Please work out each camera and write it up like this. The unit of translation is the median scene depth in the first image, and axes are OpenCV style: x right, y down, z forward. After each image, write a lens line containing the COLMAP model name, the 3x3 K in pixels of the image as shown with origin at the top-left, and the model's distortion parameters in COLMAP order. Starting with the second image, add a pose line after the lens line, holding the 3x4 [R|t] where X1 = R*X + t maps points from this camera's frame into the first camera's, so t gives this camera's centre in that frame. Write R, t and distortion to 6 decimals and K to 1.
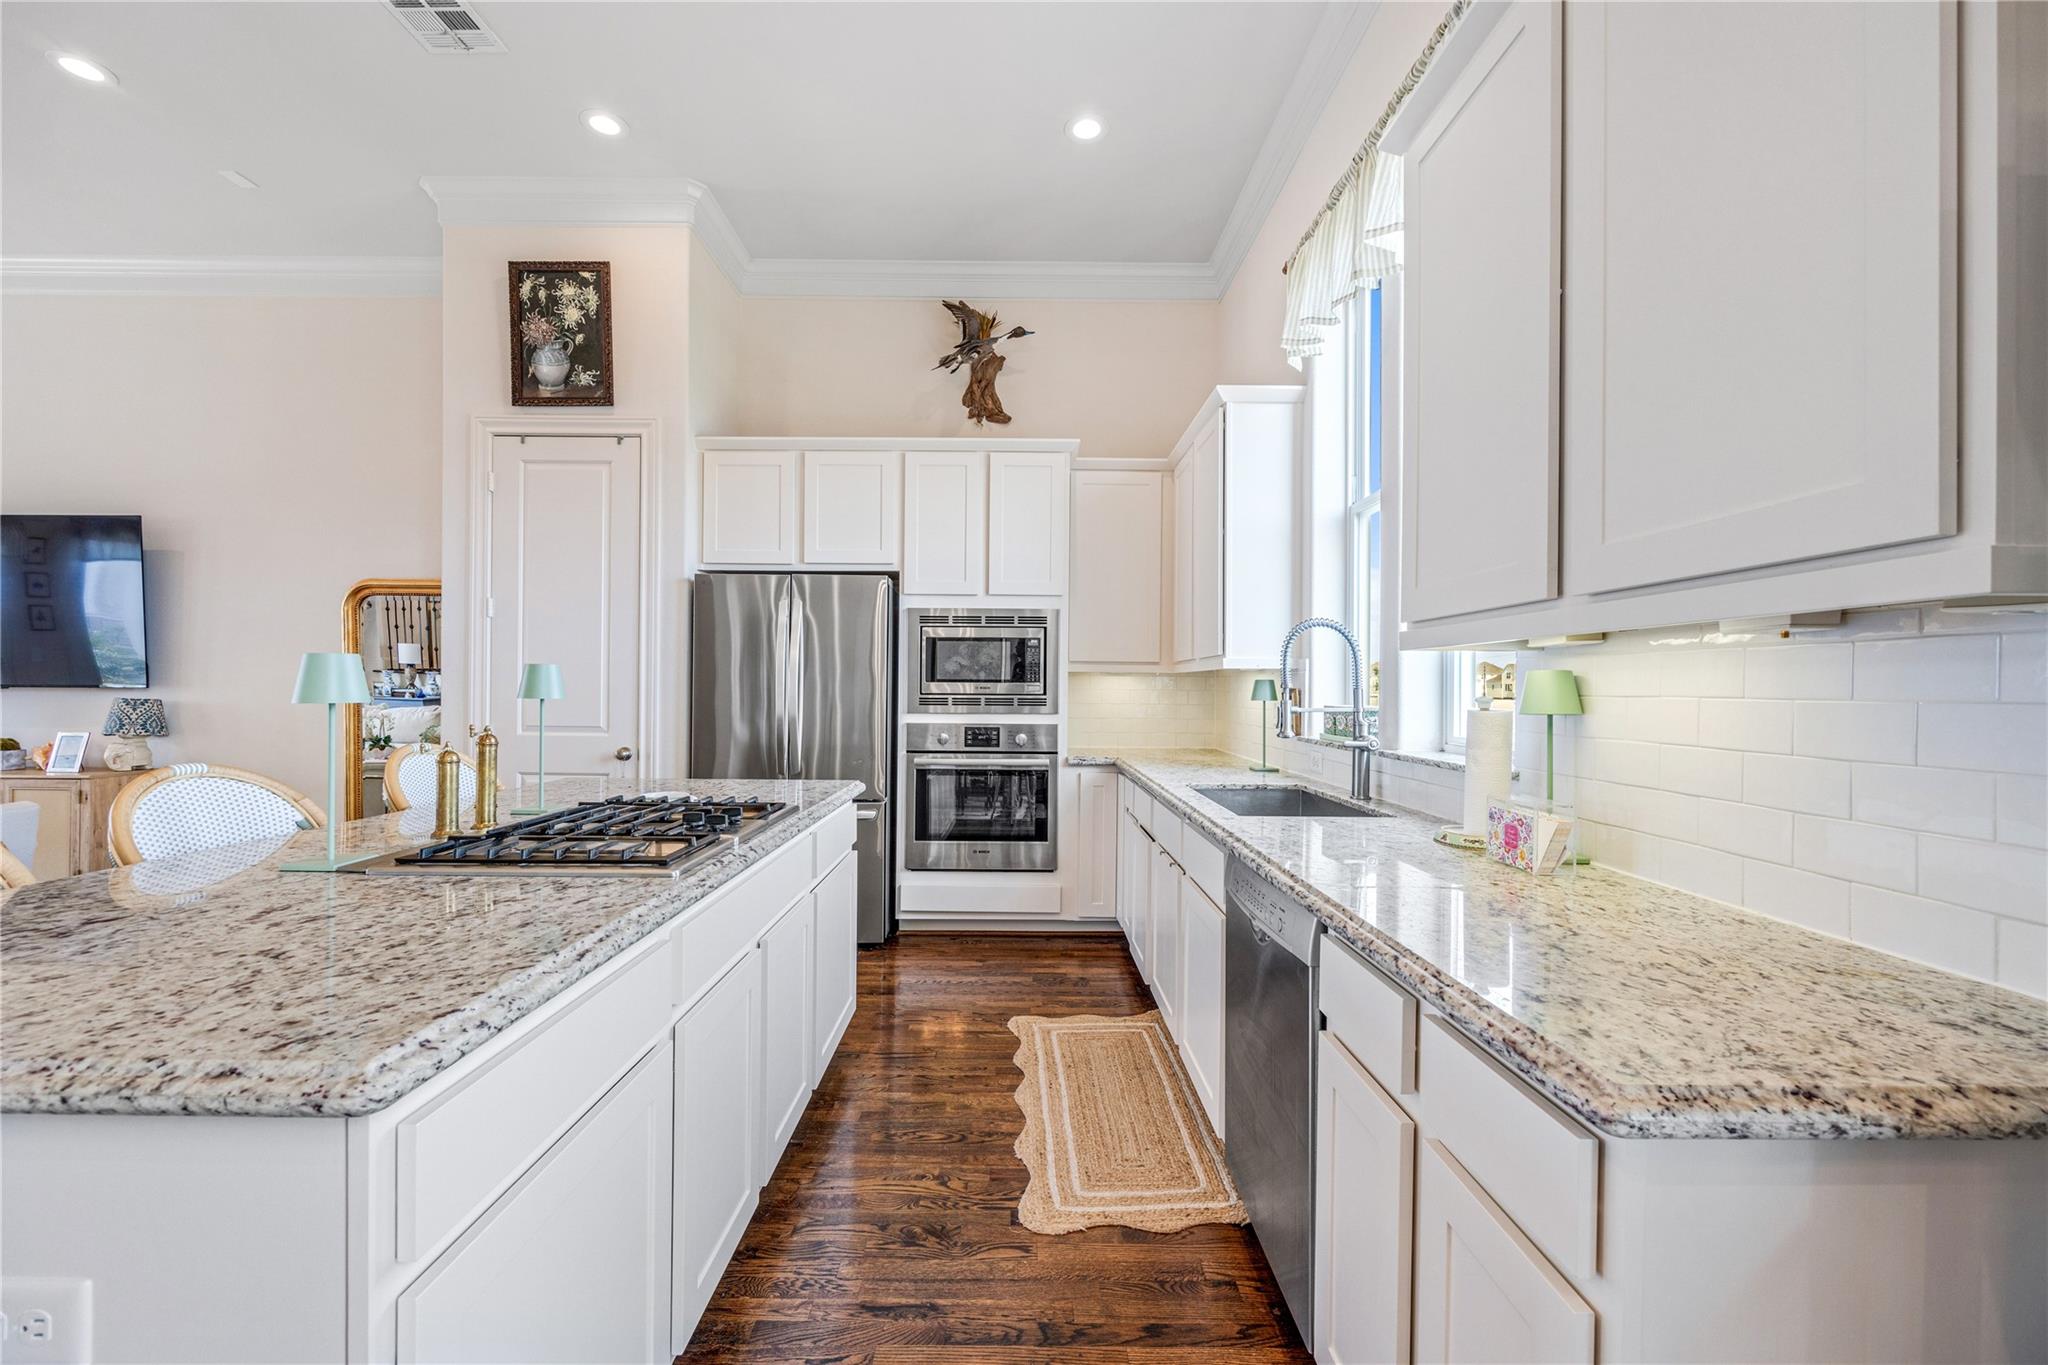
lens RADIAL K [[825.4, 0, 1008.5], [0, 825.4, 689.4], [0, 0, 1]] dist [-0.000523, 0.000279]
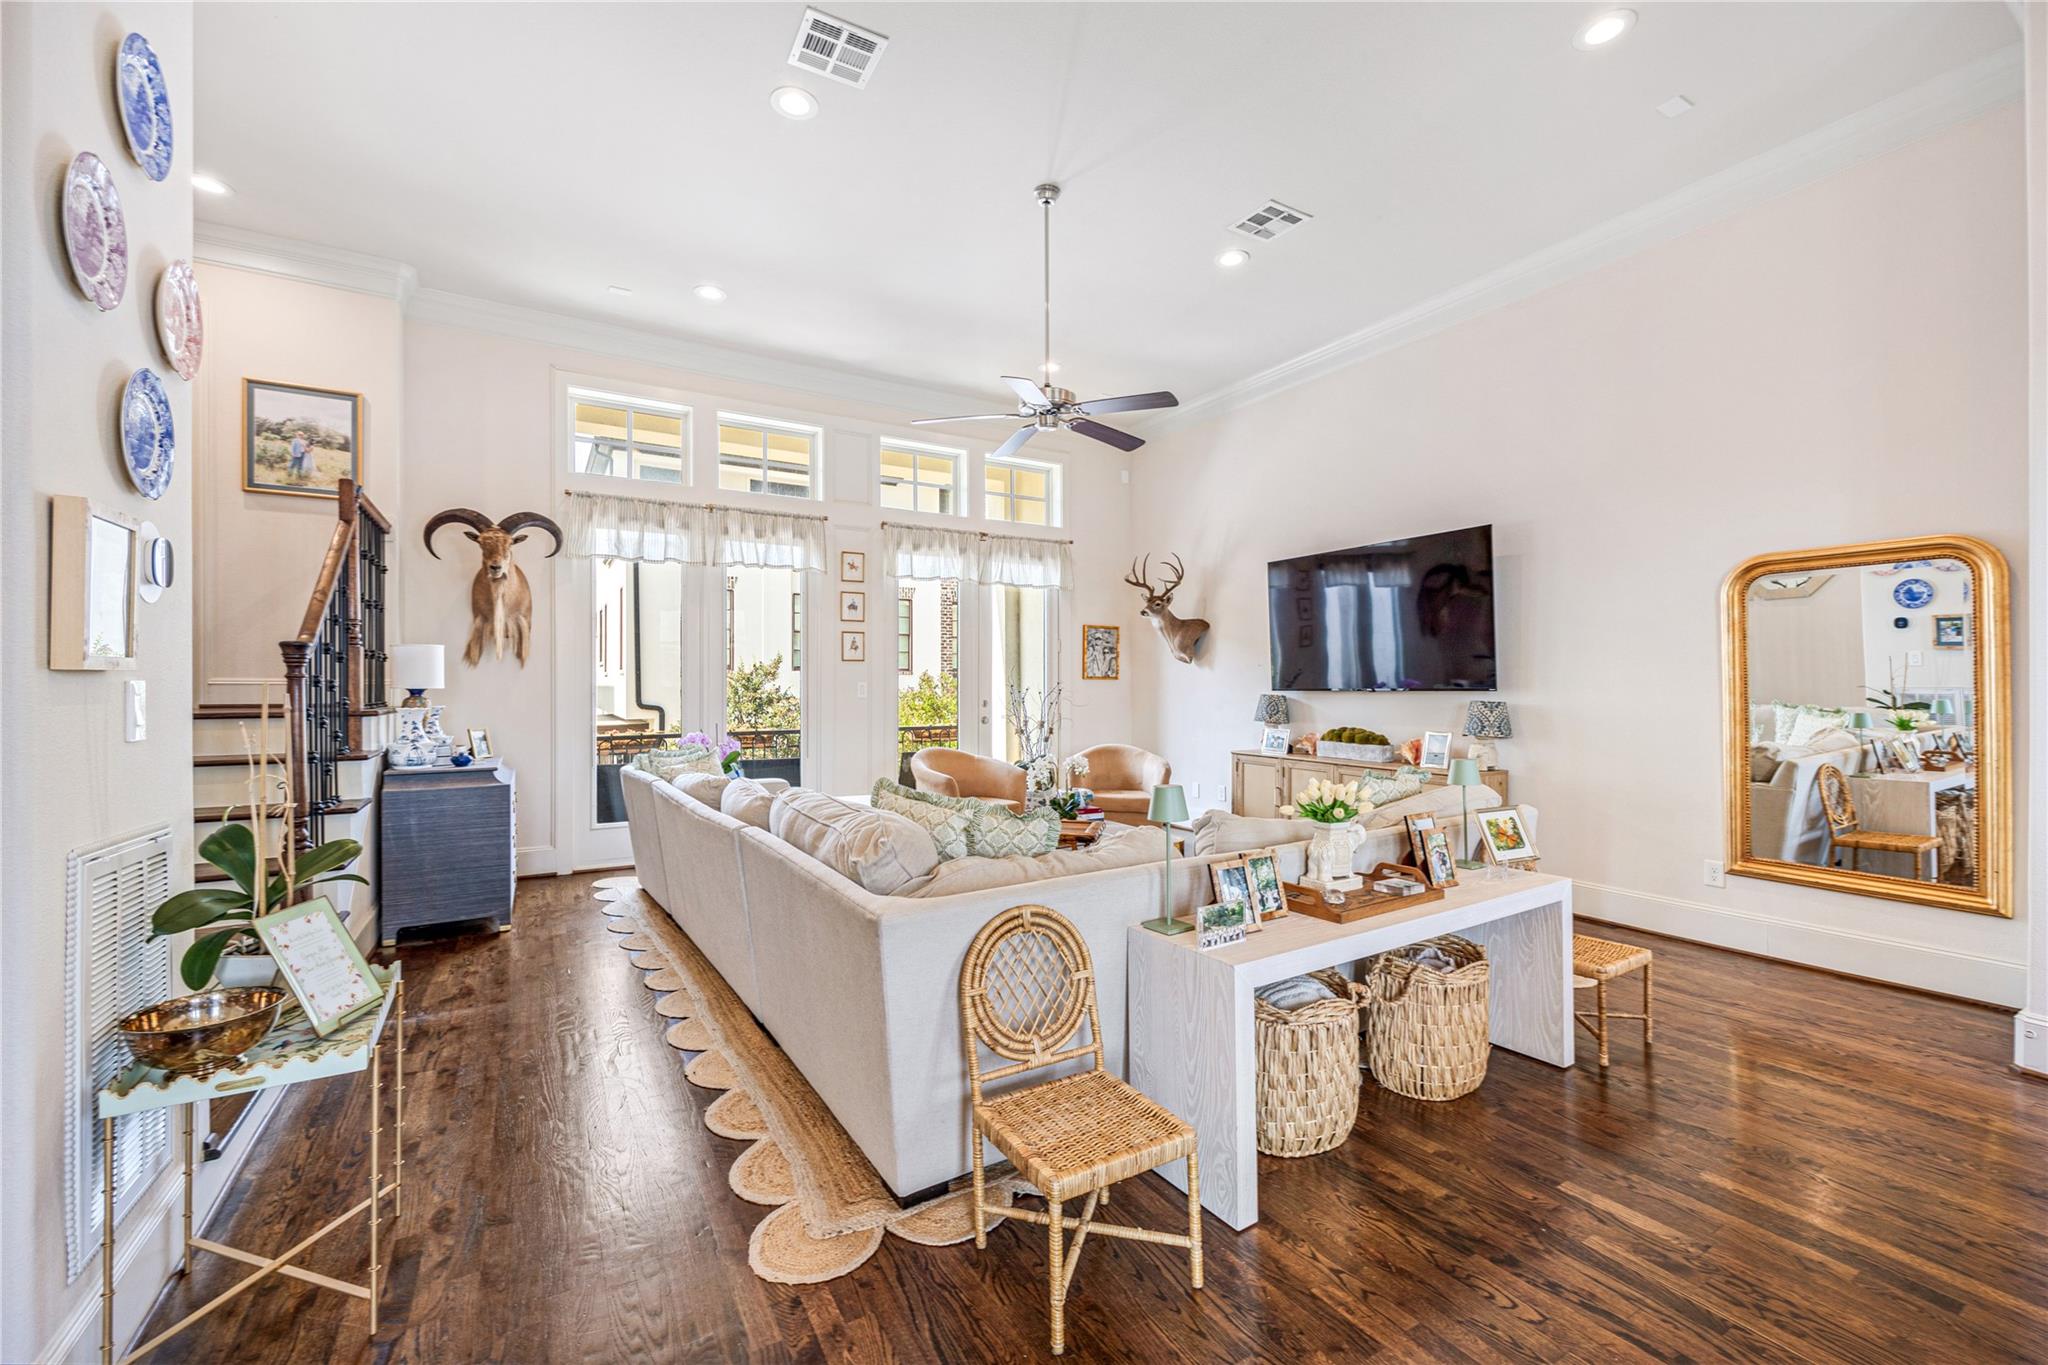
lens RADIAL K [[825.4, 0, 1030.5], [0, 825.4, 685.4], [0, 0, 1]] dist [-0.000523, 0.000279]
pose [[0.497260, -0.009730, -0.867547, -0.512946], [0.004770, 0.999953, -0.008481, -0.003837], [0.867588, 0.000080, 0.497283, -0.022666]]
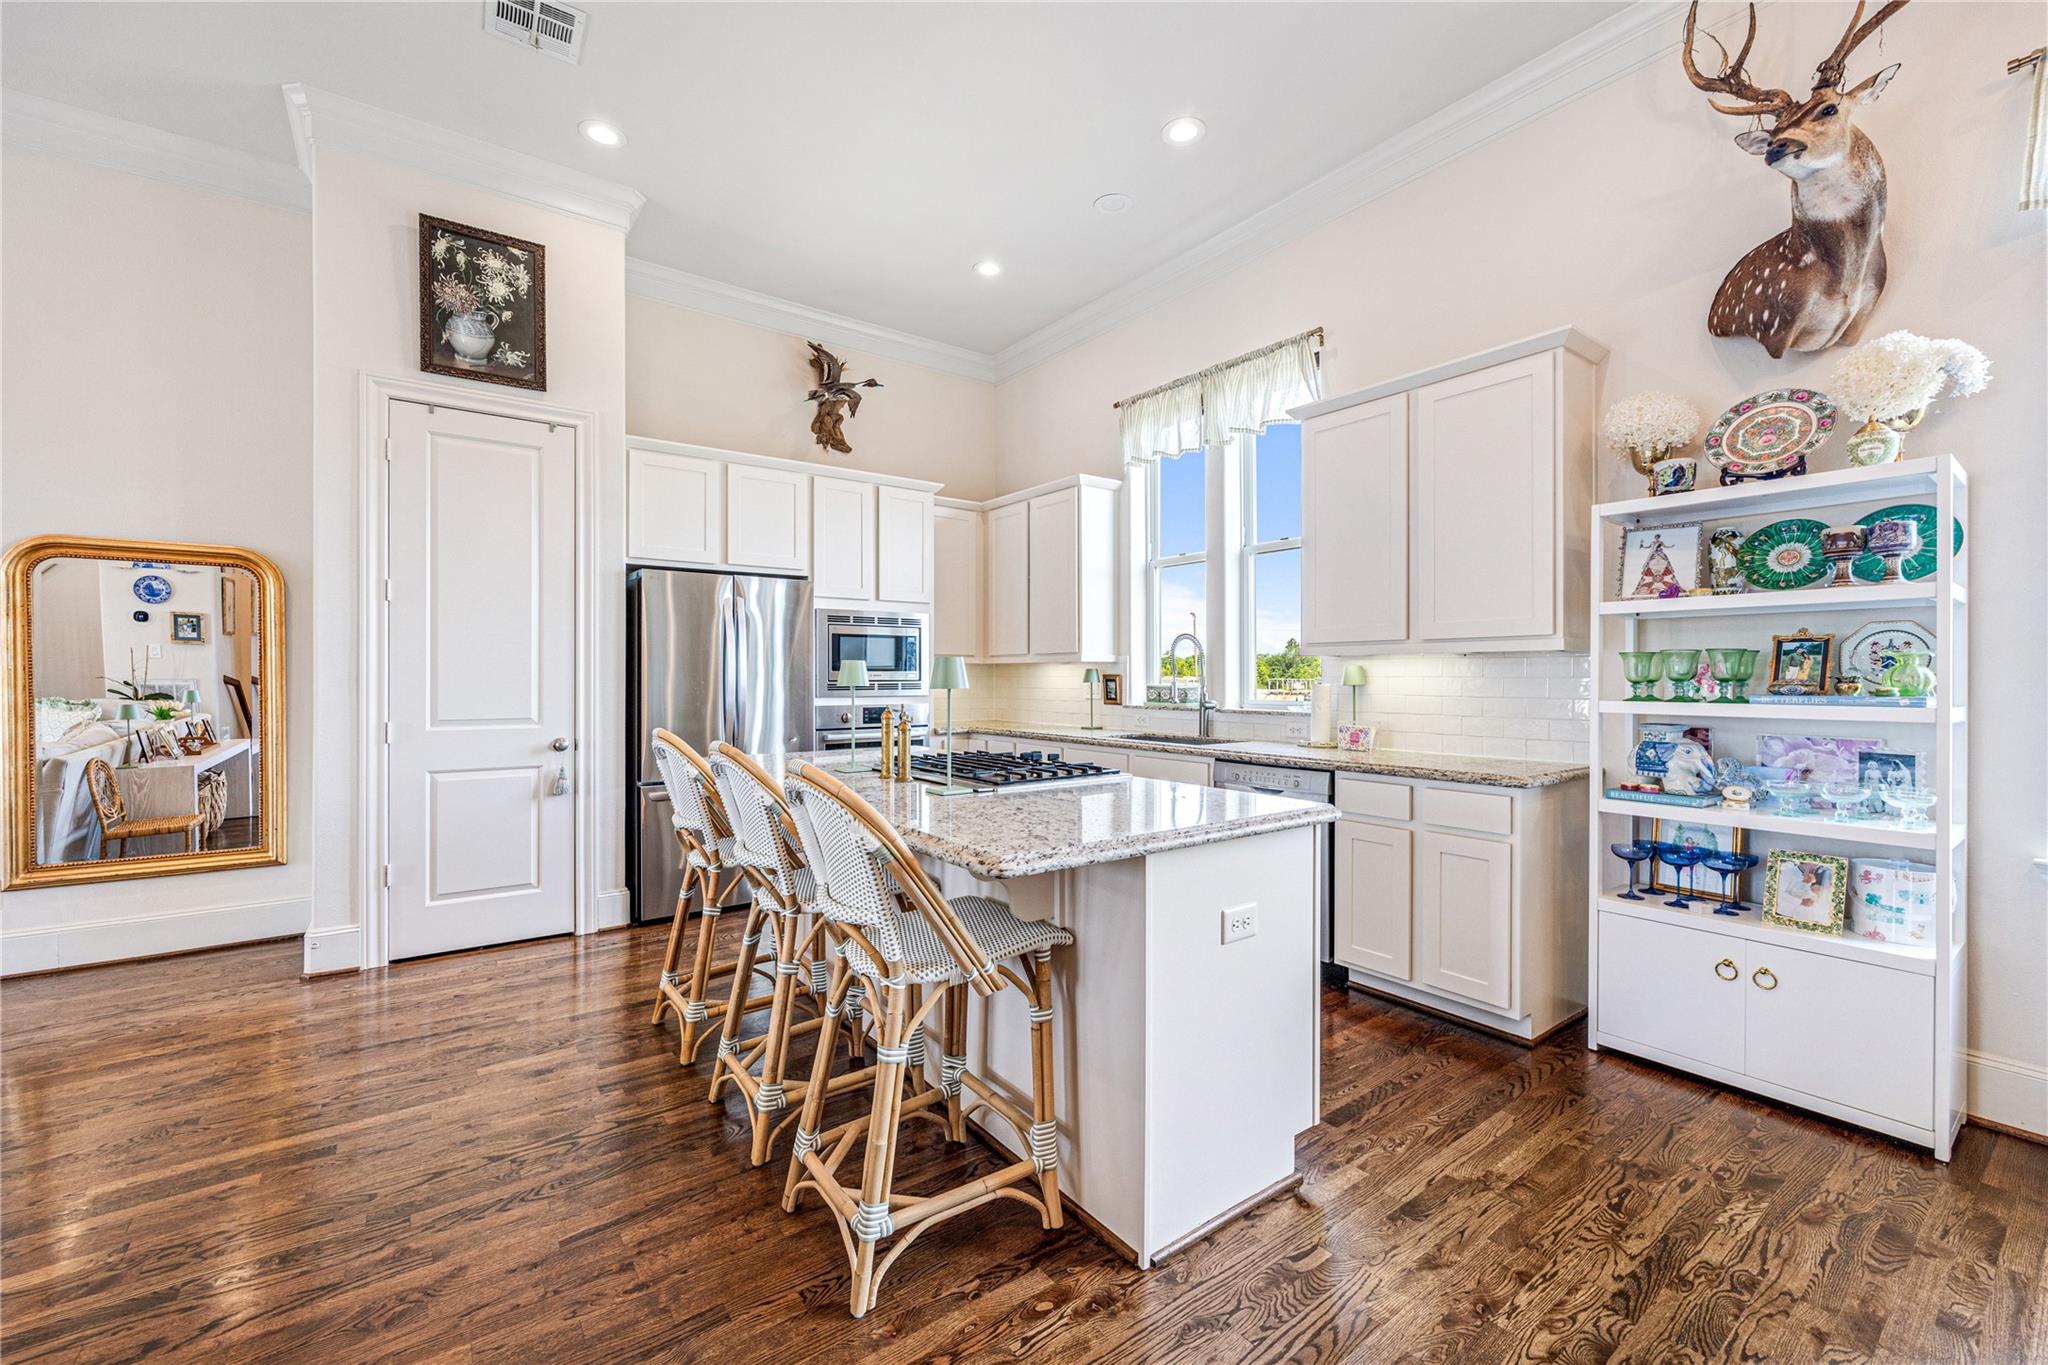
lens RADIAL K [[825.4, 0, 1027.0], [0, 825.4, 679.9], [0, 0, 1]] dist [-0.000523, 0.000279]
pose [[0.807449, -0.010600, 0.589842, -0.600232], [0.007474, 0.999942, 0.007739, -0.003483], [-0.589890, -0.001840, 0.807481, -0.134402]]
